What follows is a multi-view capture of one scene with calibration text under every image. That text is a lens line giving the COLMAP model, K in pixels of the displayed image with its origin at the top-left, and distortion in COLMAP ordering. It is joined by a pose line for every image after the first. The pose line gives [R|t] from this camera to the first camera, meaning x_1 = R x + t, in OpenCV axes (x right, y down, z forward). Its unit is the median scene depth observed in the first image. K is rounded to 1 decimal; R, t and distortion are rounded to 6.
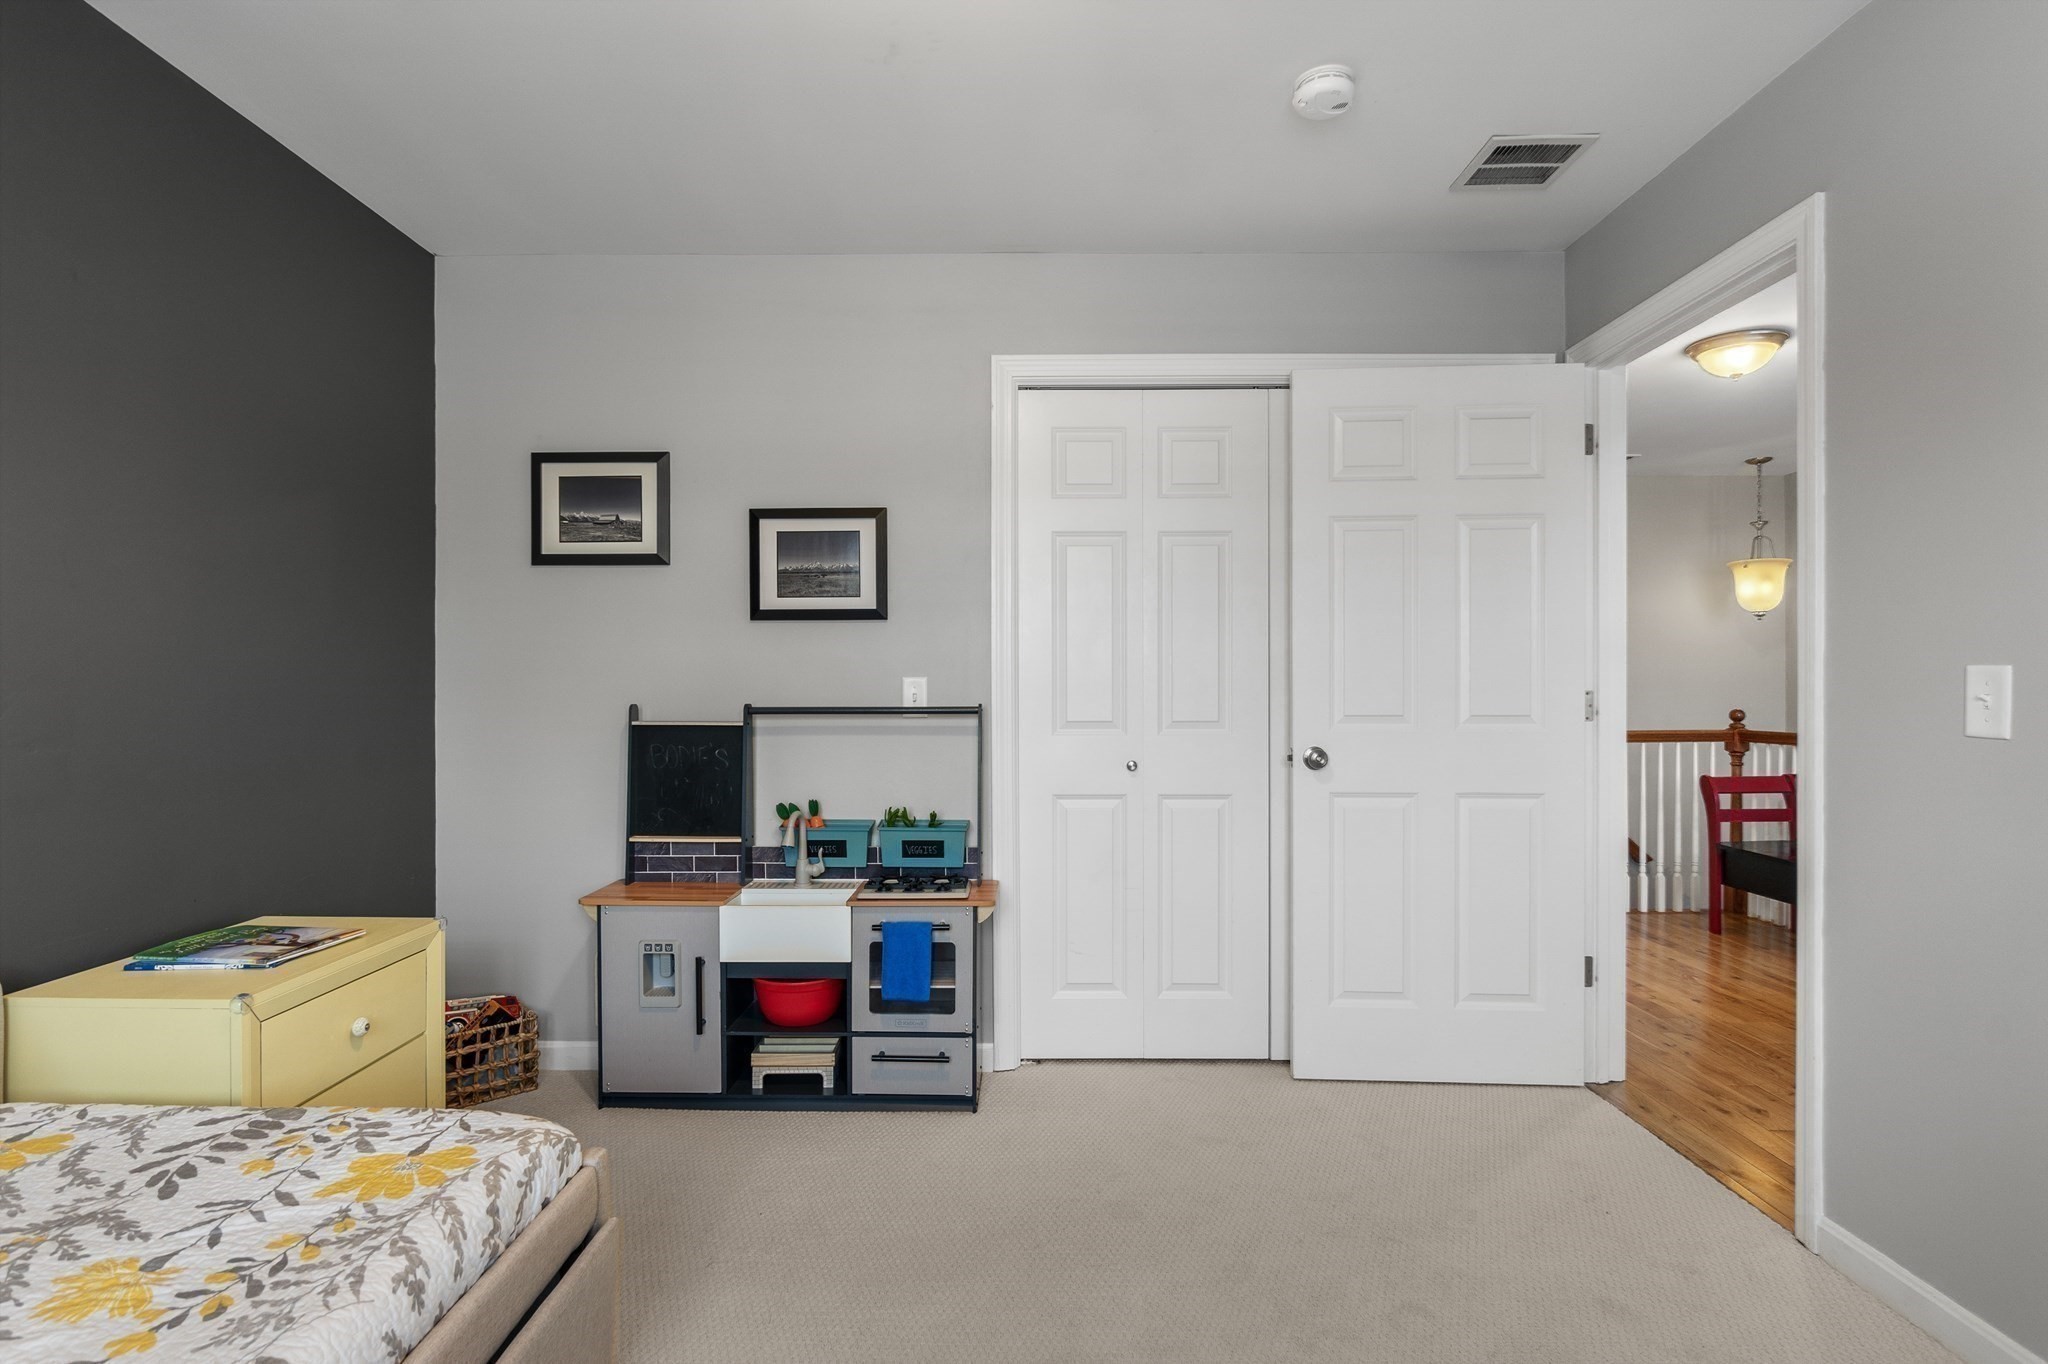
lens RADIAL K [[1023.7, 0, 1019.8], [0, 1023.7, 700.1], [0, 0, 1]] dist [0.003296, -0.000351]
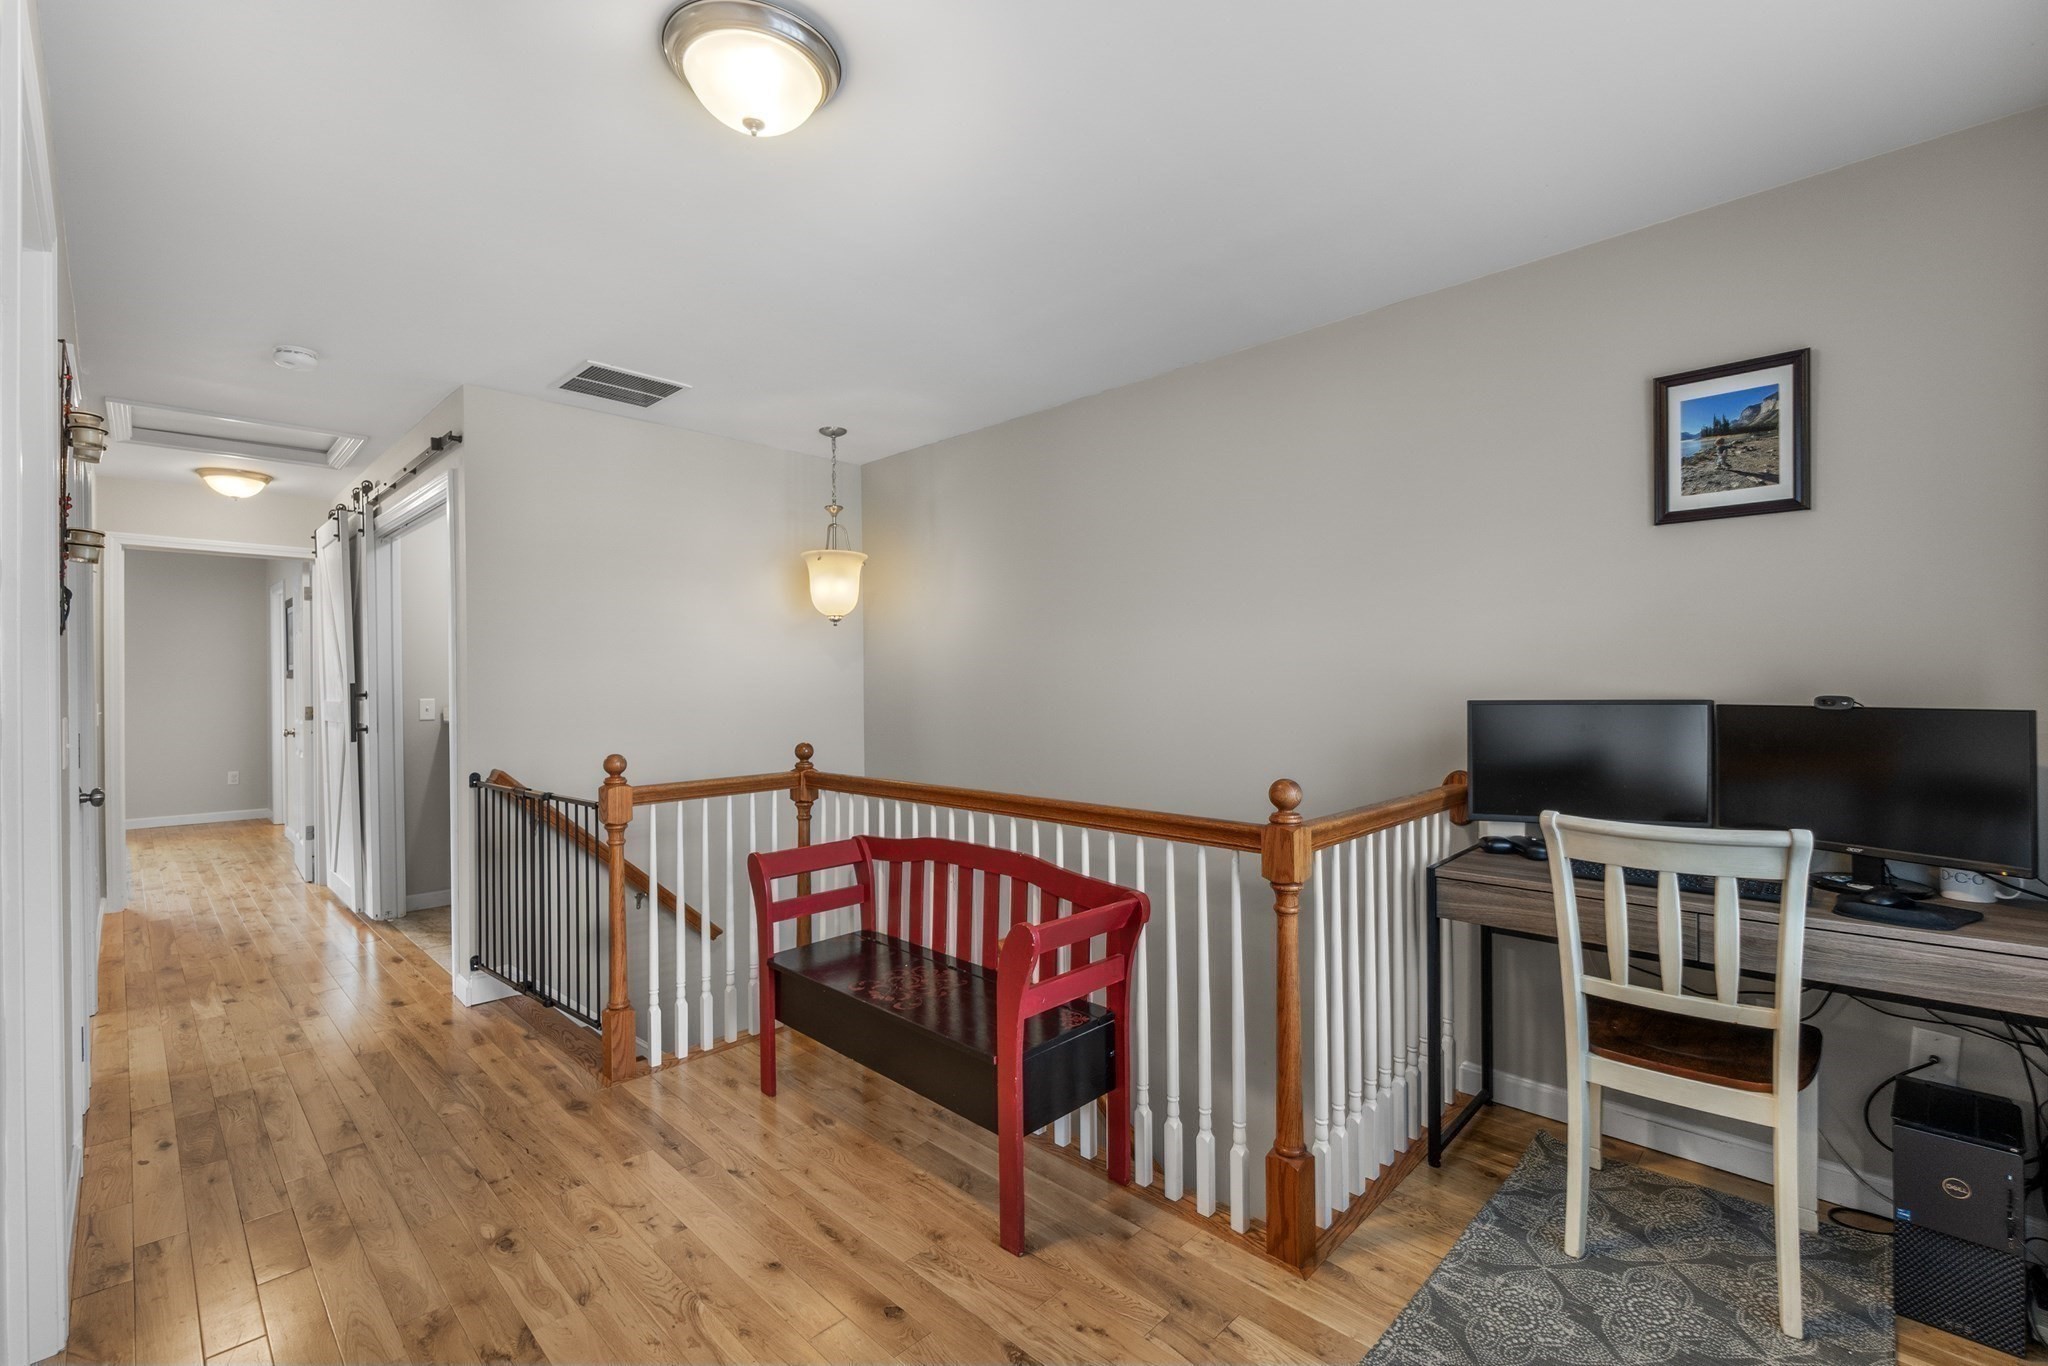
lens RADIAL K [[887.8, 0, 1024.7], [0, 887.8, 688.0], [0, 0, 1]] dist [-0.003626, 0.000076]
pose [[0.686245, 0.002532, 0.727366, 0.351581], [0.005327, 0.999950, -0.008507, -0.024196], [-0.727351, 0.009713, 0.686197, 0.456810]]
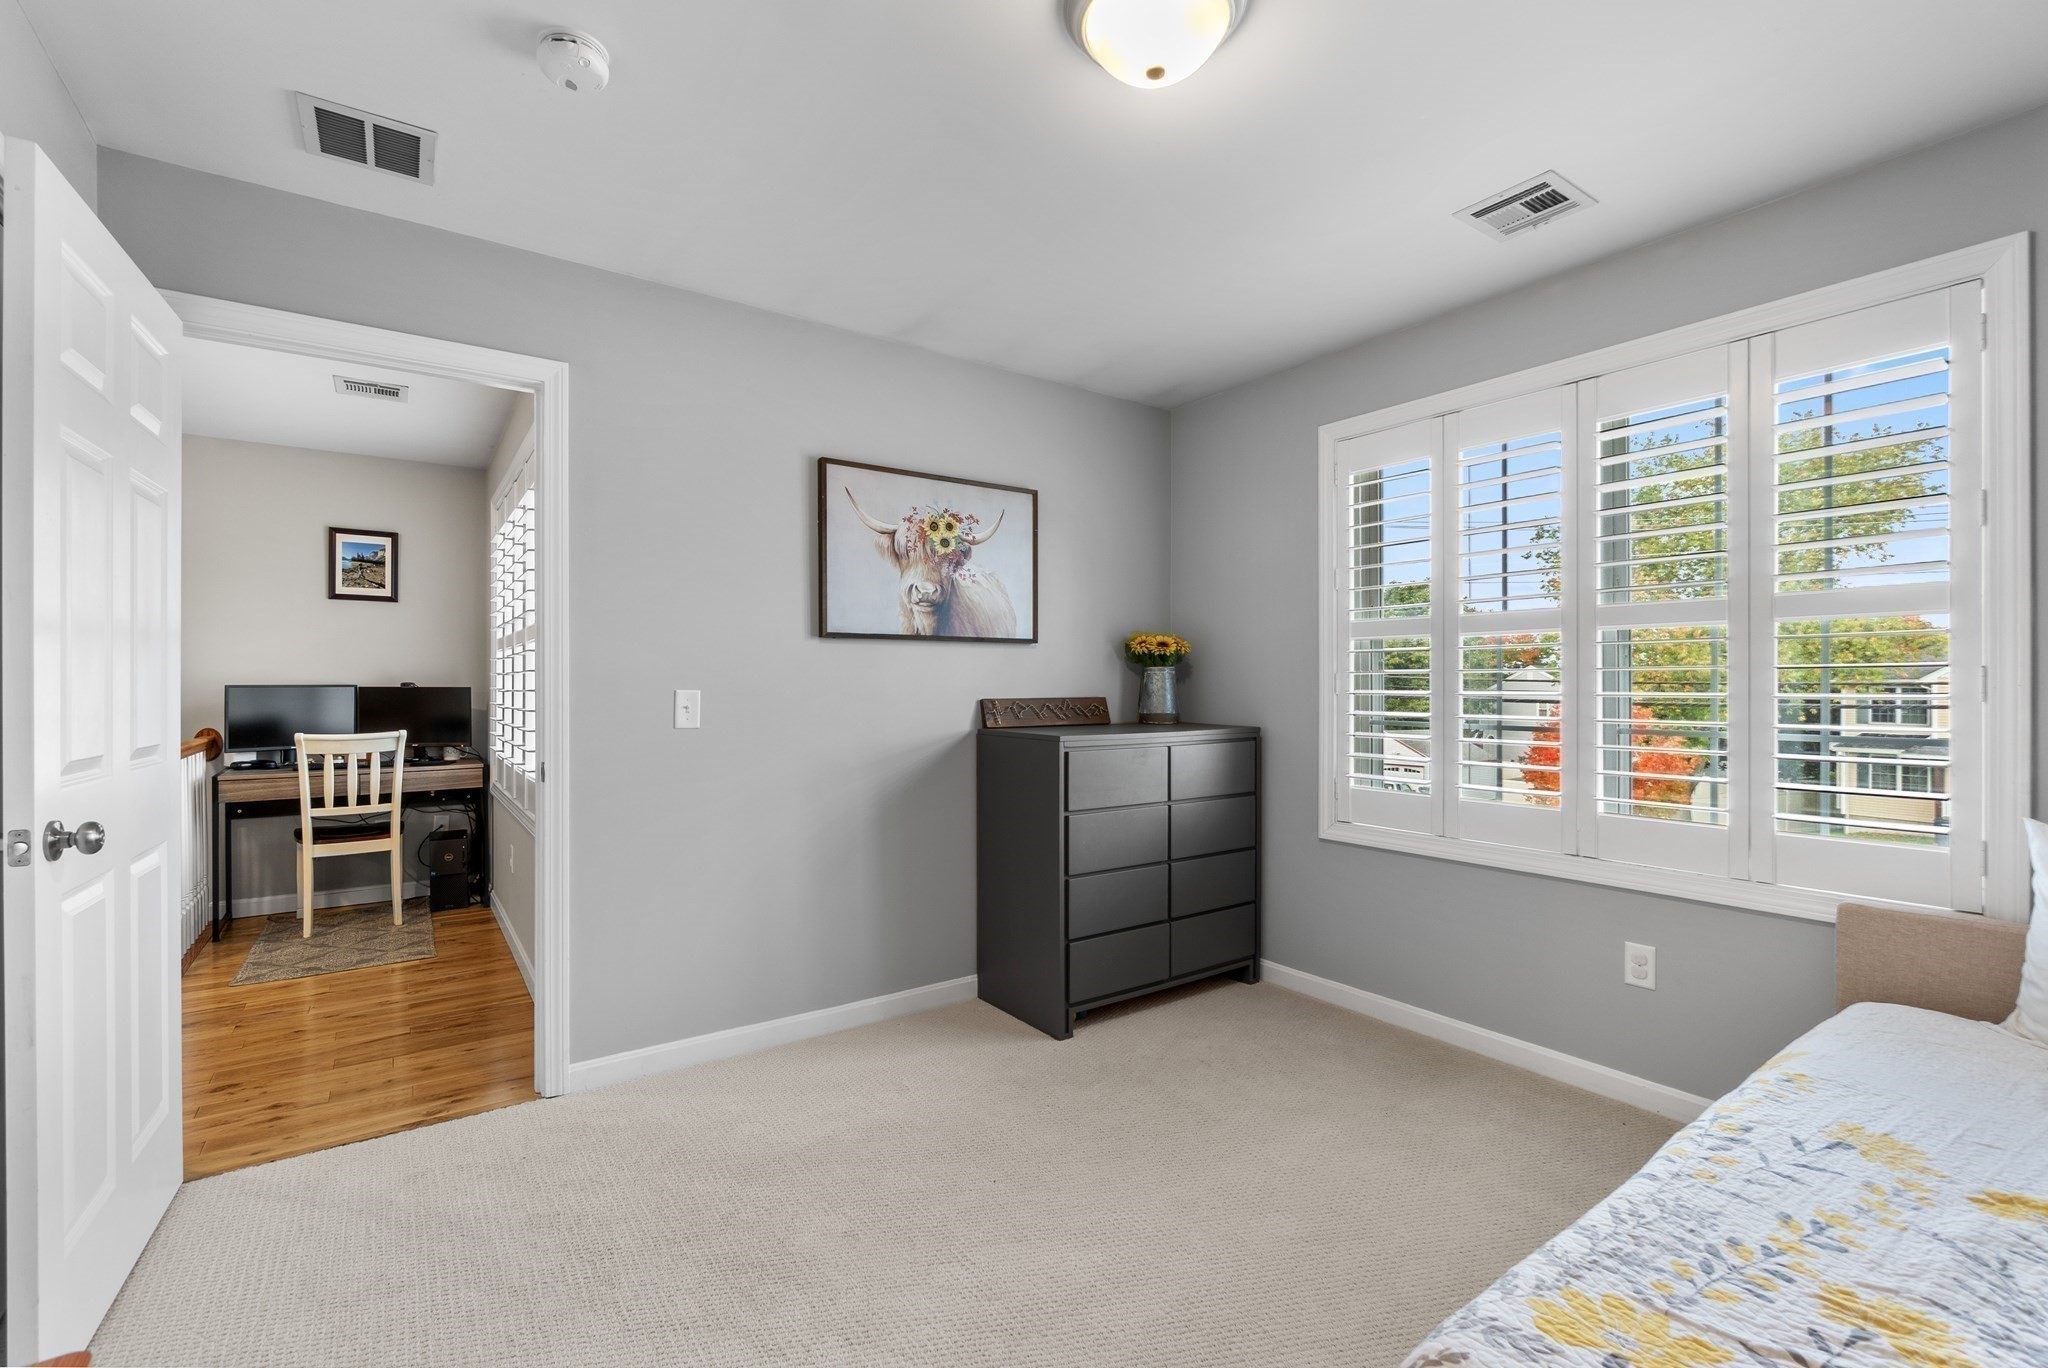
lens RADIAL K [[891.6, 0, 1008.9], [0, 891.6, 676.1], [0, 0, 1]] dist [-0.011569, 0.000167]
pose [[-0.584683, 0.015029, 0.811122, -0.247327], [0.013120, 0.999873, -0.009069, -0.012061], [-0.811156, 0.005340, -0.584806, 0.496951]]
